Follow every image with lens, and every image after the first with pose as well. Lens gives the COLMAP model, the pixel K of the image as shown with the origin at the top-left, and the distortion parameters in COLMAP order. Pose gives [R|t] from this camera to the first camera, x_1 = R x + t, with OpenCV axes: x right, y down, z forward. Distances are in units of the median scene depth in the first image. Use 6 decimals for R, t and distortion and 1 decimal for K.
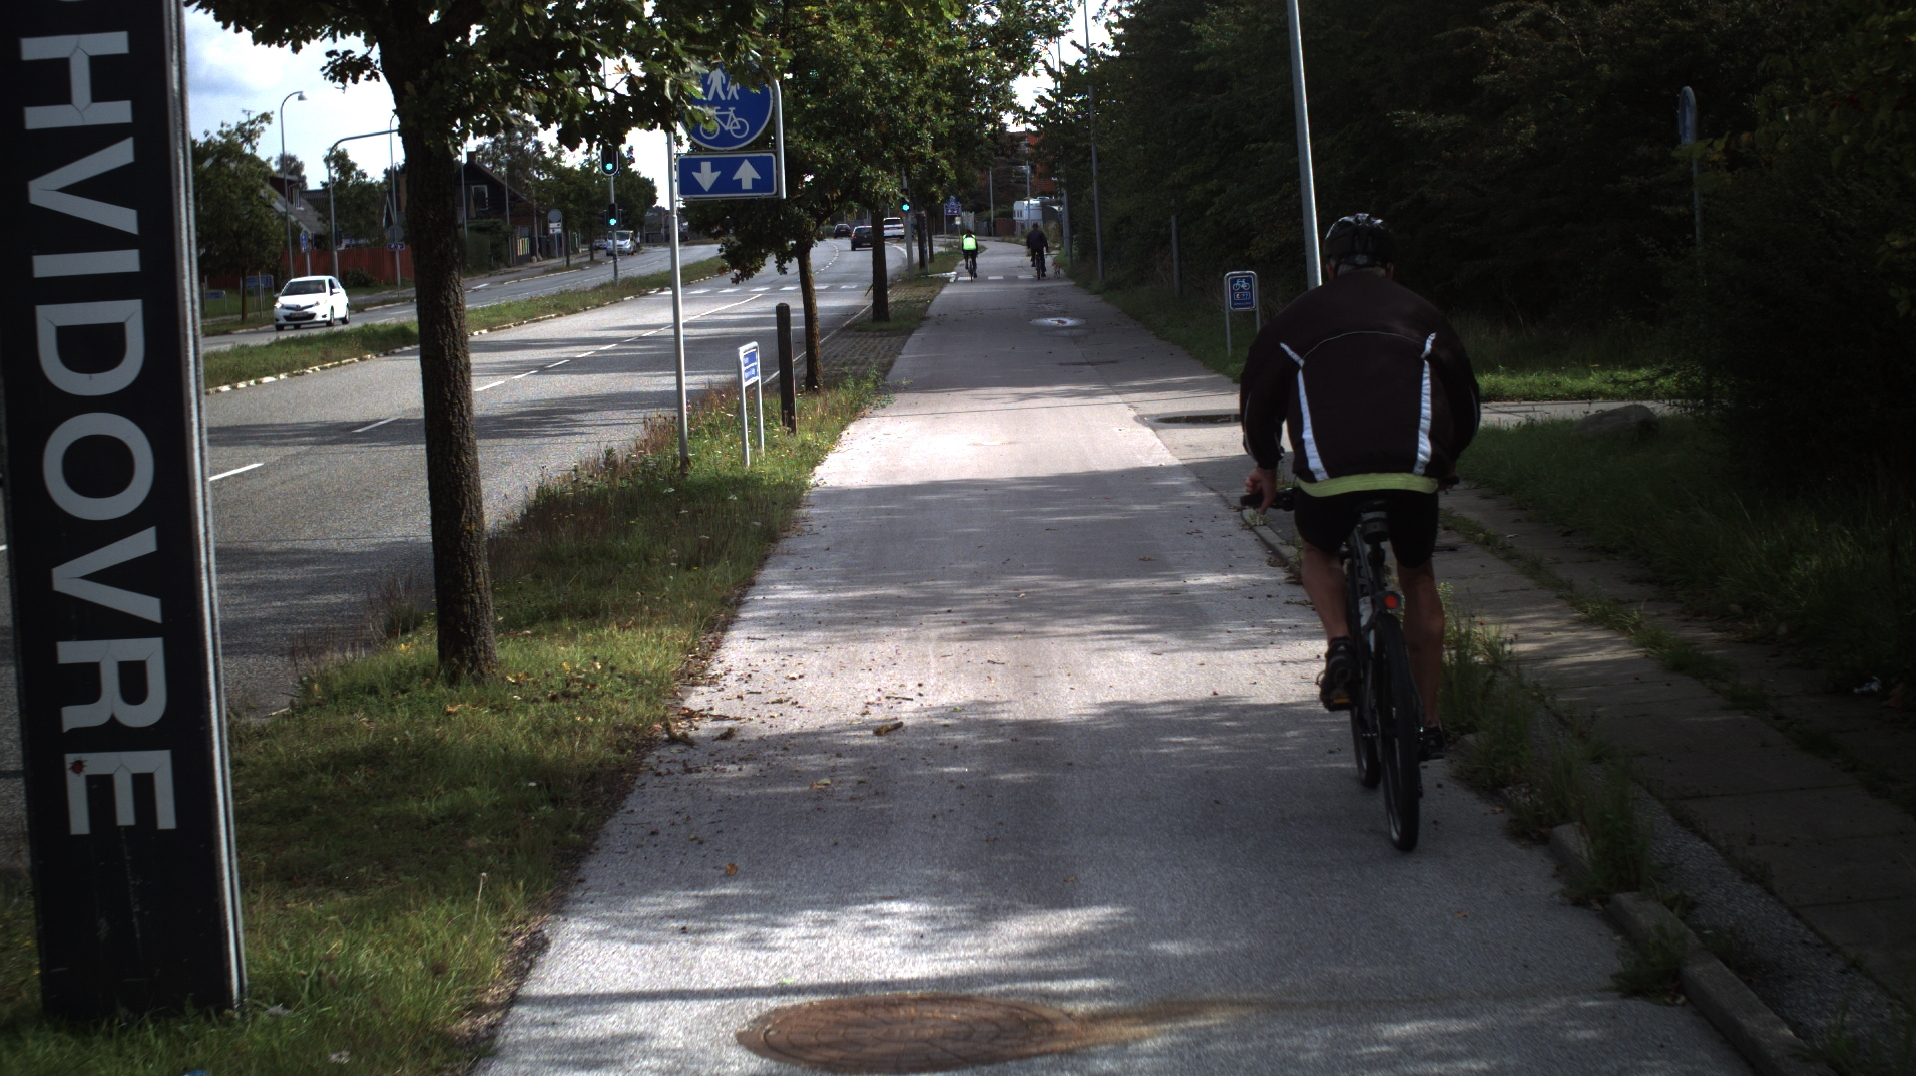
lens RADIAL K [[2874.8, 0, 958.0], [0, 2874.8, 538.0], [0, 0, 1]] dist [-0.201404, 0.177045]
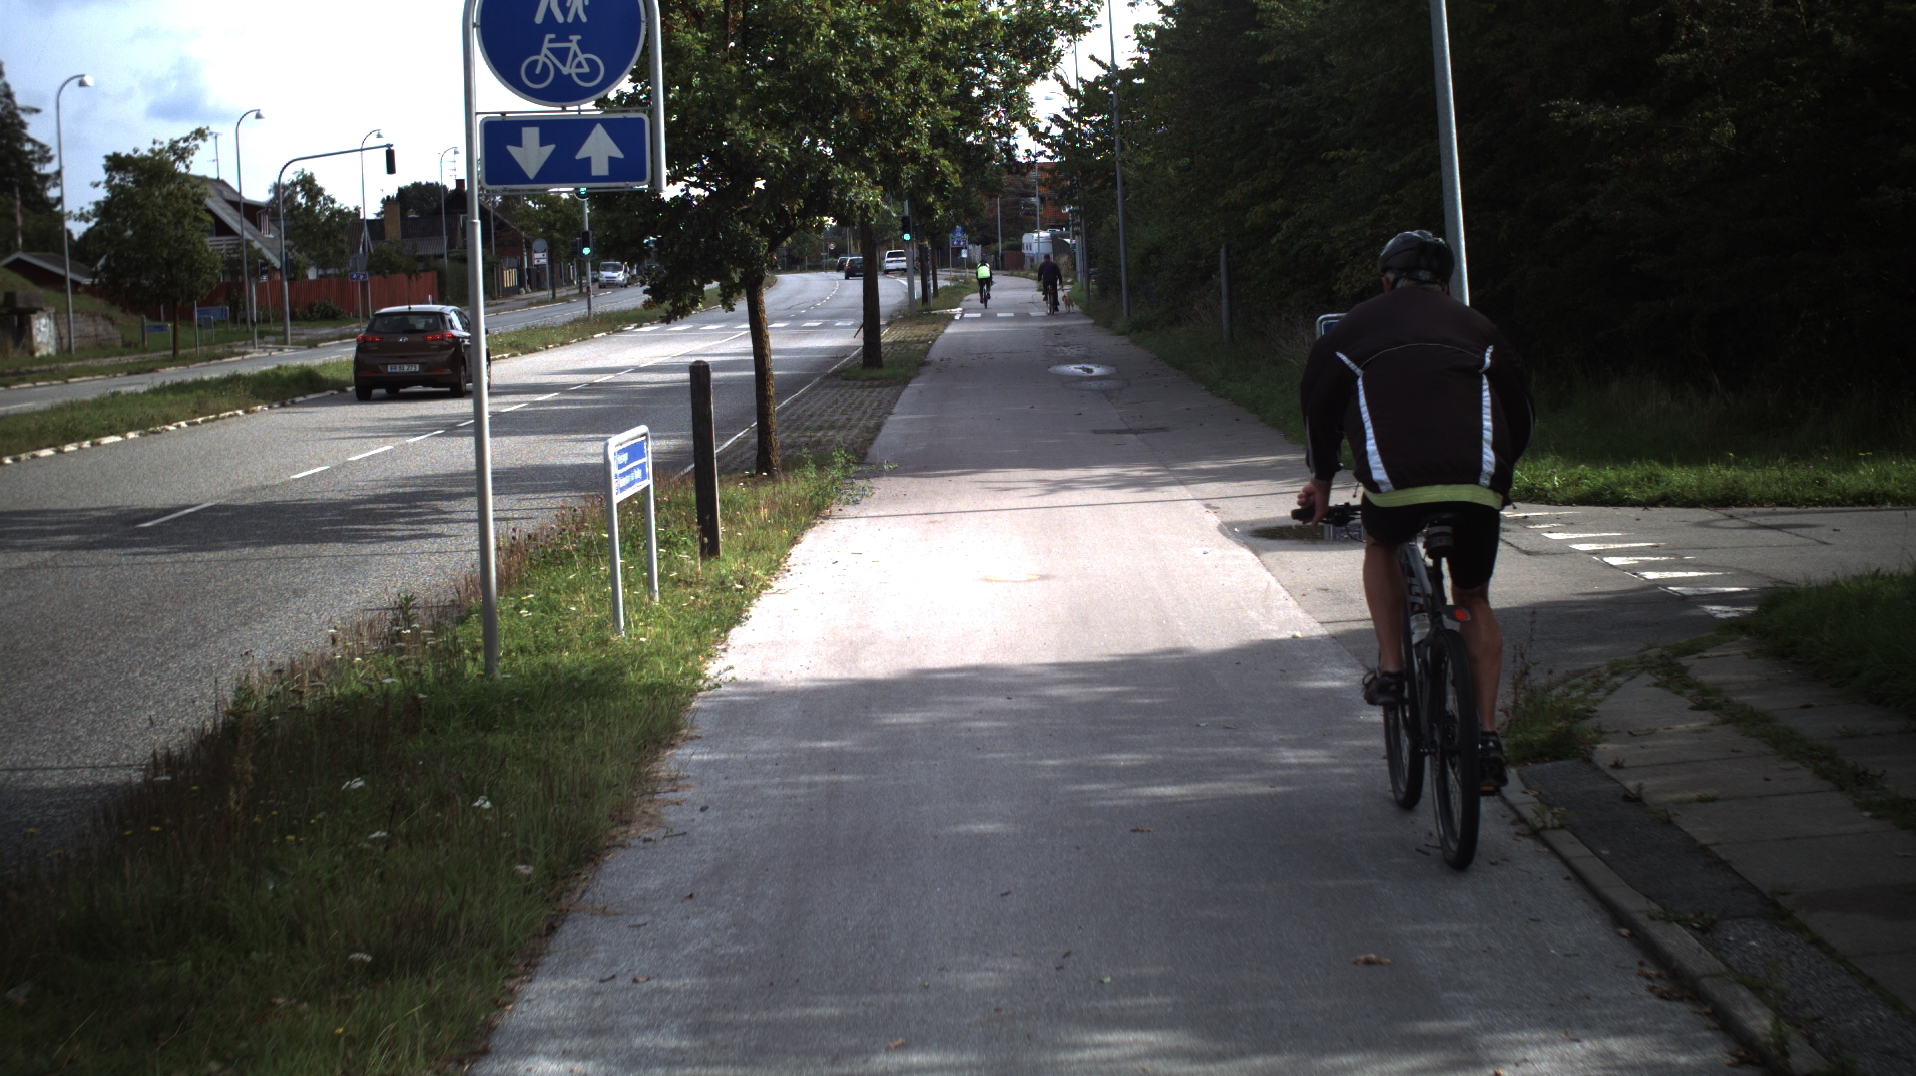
lens RADIAL K [[2874.8, 0, 958.0], [0, 2874.8, 538.0], [0, 0, 1]] dist [-0.201404, 0.177045]
pose [[0.999981, 0.005978, -0.001637, 0.000073], [-0.005997, 0.999911, -0.011932, -0.025197], [0.001566, 0.011942, 0.999927, 0.254527]]
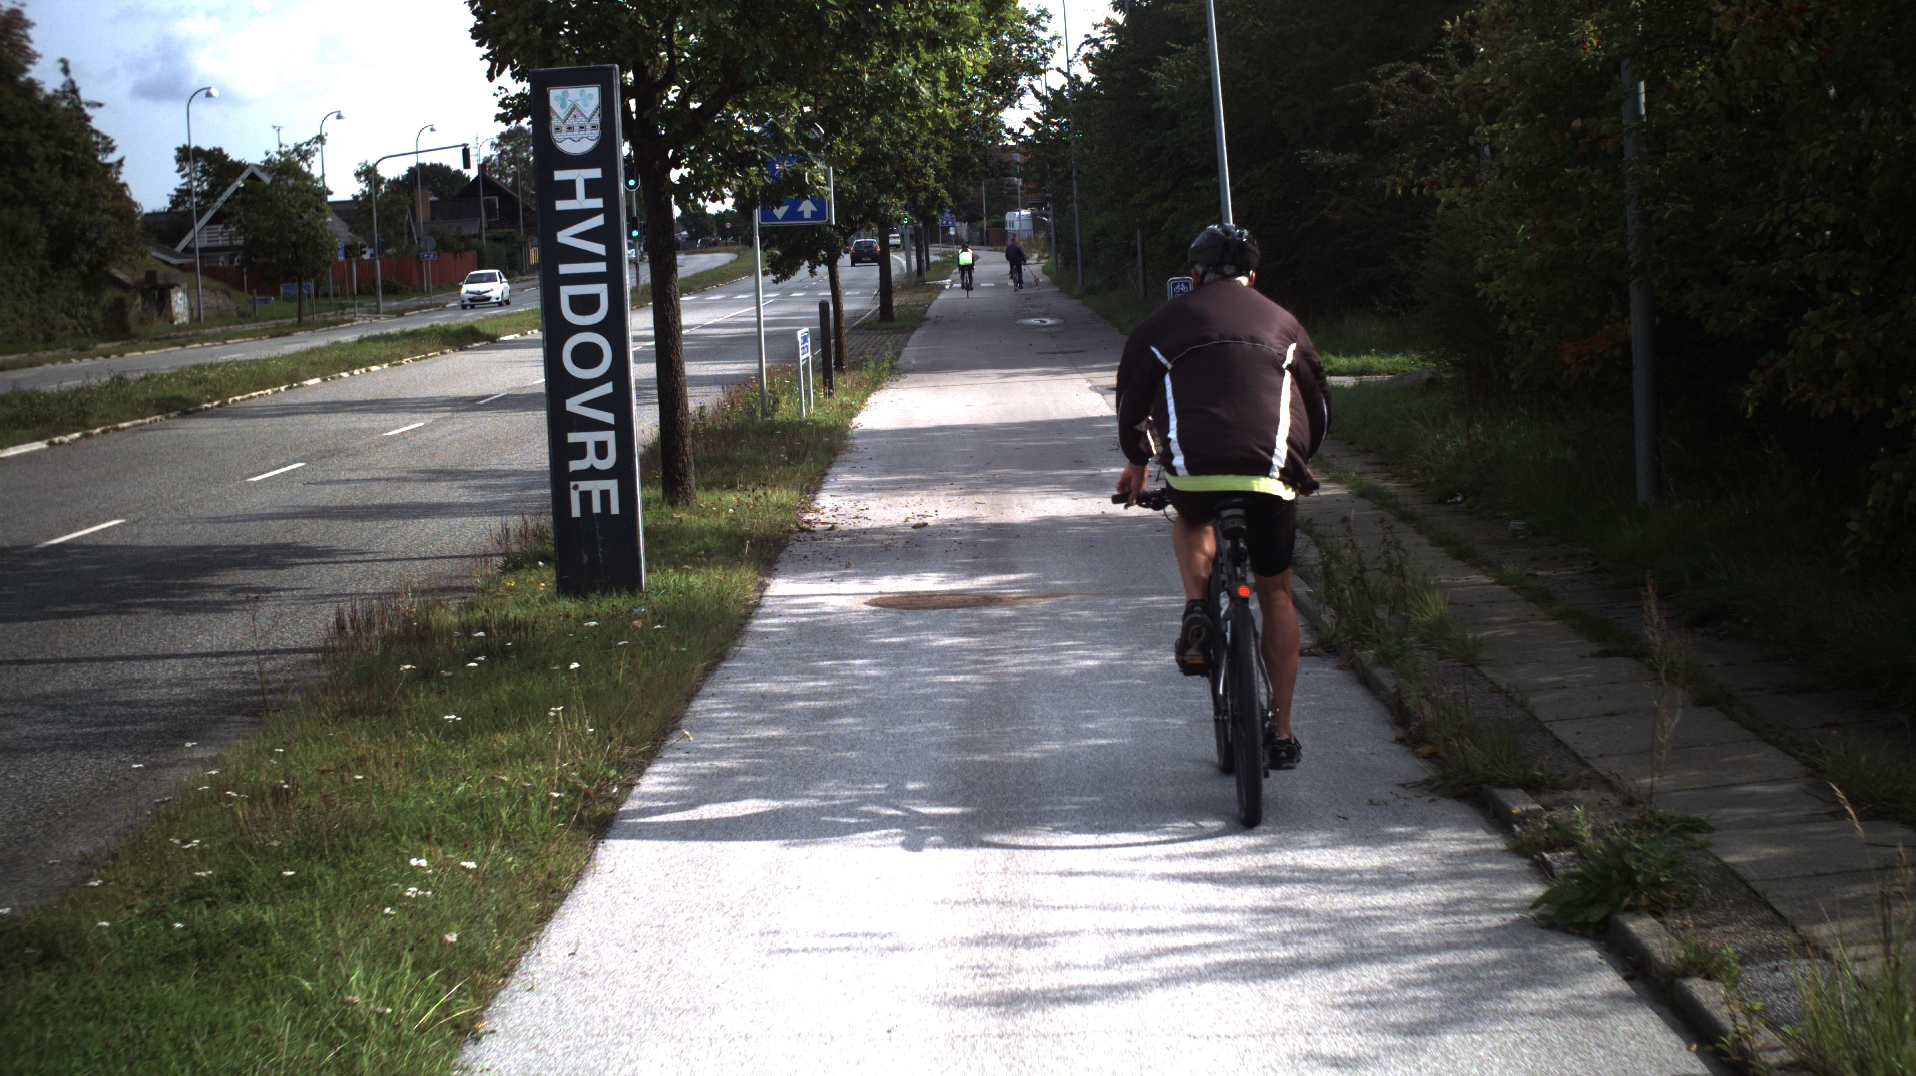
lens RADIAL K [[2874.8, 0, 958.0], [0, 2874.8, 538.0], [0, 0, 1]] dist [-0.201404, 0.177045]
pose [[0.999997, -0.000524, 0.002193, -0.001259], [0.000530, 0.999996, -0.002943, 0.024734], [-0.002191, 0.002945, 0.999993, -0.254053]]
